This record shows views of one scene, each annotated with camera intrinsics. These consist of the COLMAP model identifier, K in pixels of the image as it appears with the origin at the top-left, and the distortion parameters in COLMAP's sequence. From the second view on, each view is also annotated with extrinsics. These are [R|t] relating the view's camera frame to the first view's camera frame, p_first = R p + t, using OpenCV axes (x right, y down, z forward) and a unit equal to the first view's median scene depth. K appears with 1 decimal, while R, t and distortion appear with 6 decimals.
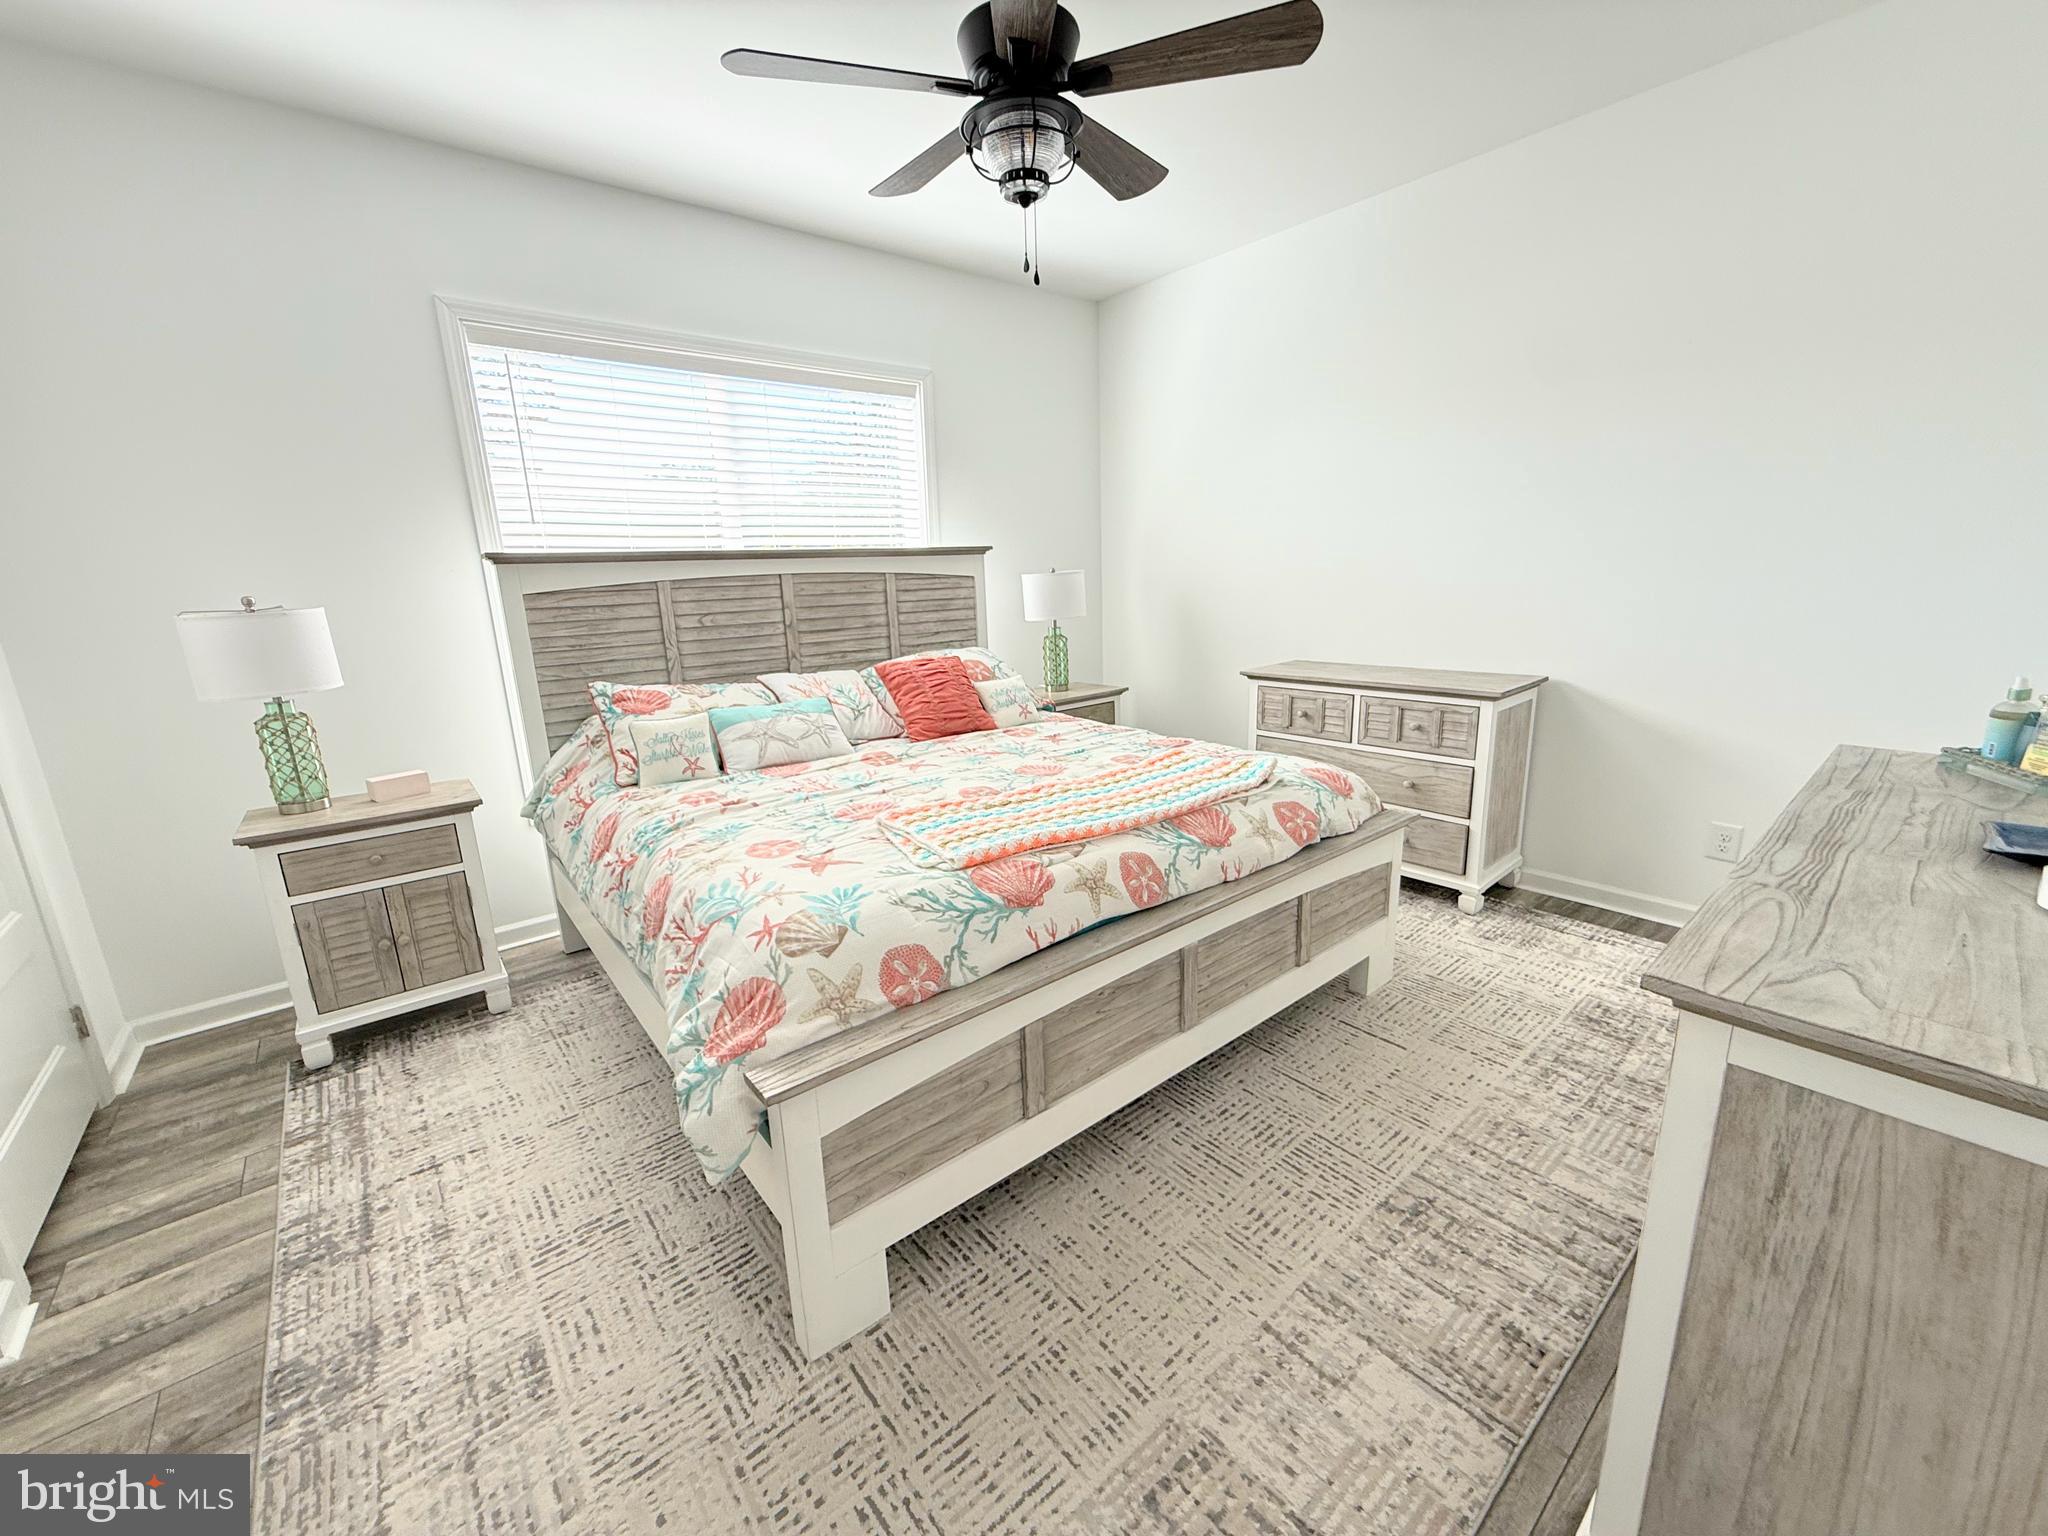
lens RADIAL K [[817.3, 0, 1019.1], [0, 817.3, 766.6], [0, 0, 1]] dist [0.000706, -0.000012]
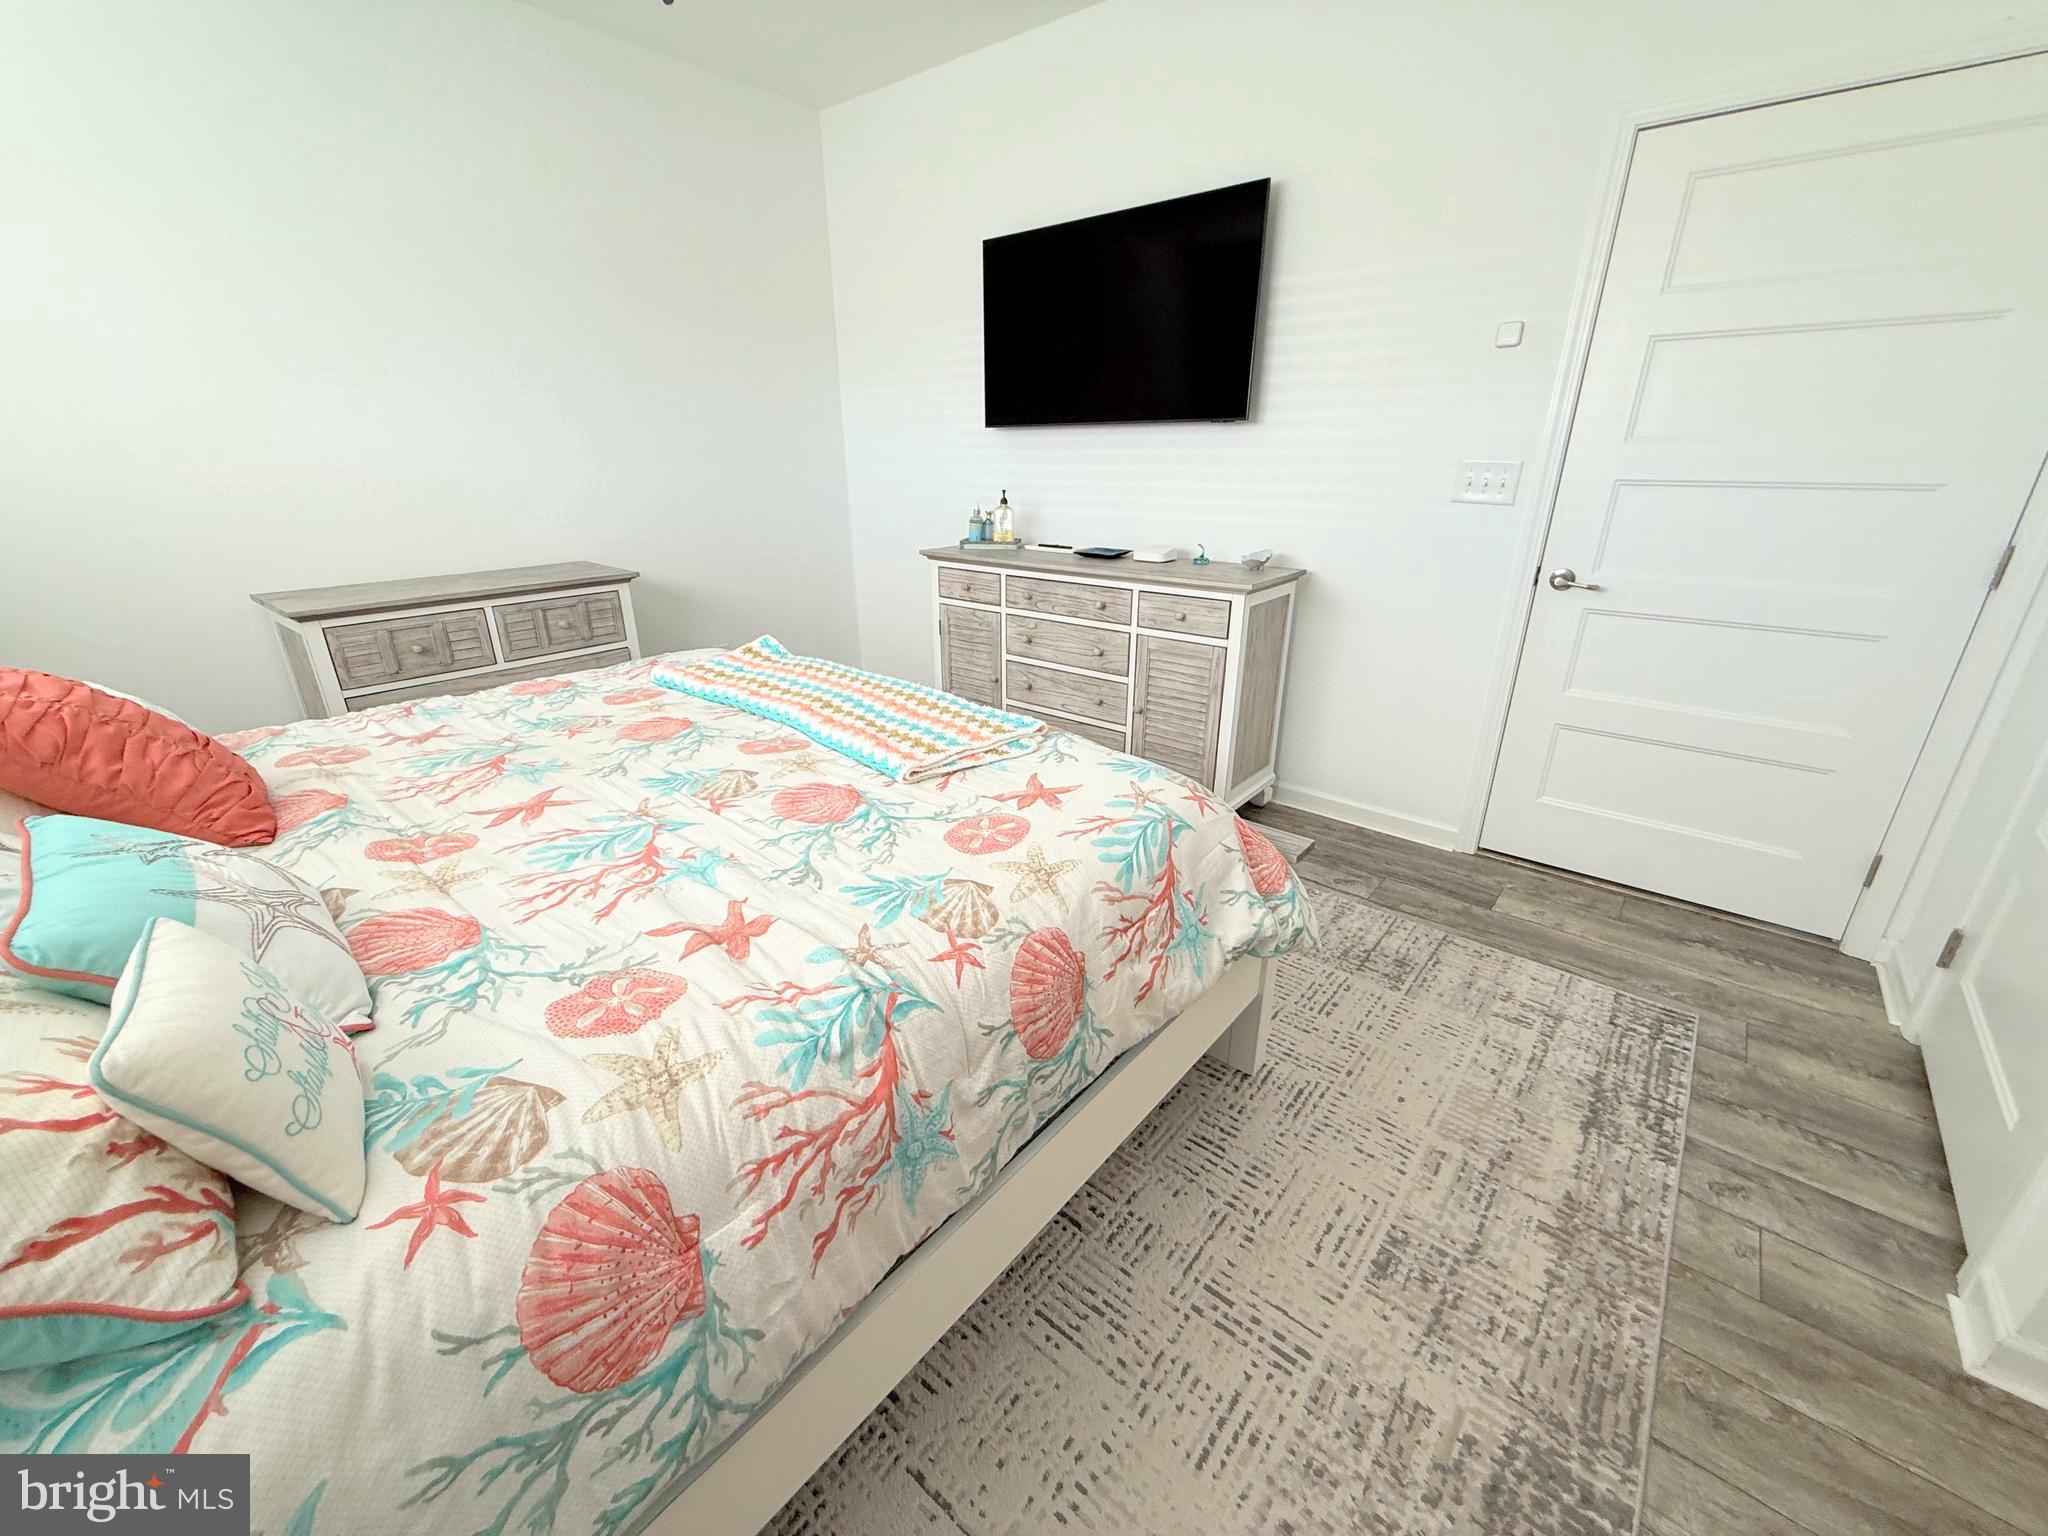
lens RADIAL K [[817.2, 0, 1021.7], [0, 817.2, 769.3], [0, 0, 1]] dist [0.003080, -0.000271]
pose [[-0.183343, -0.330163, 0.925947, -0.911656], [0.241845, 0.897816, 0.368019, -0.193463], [-0.952836, 0.291409, -0.084760, 0.989305]]
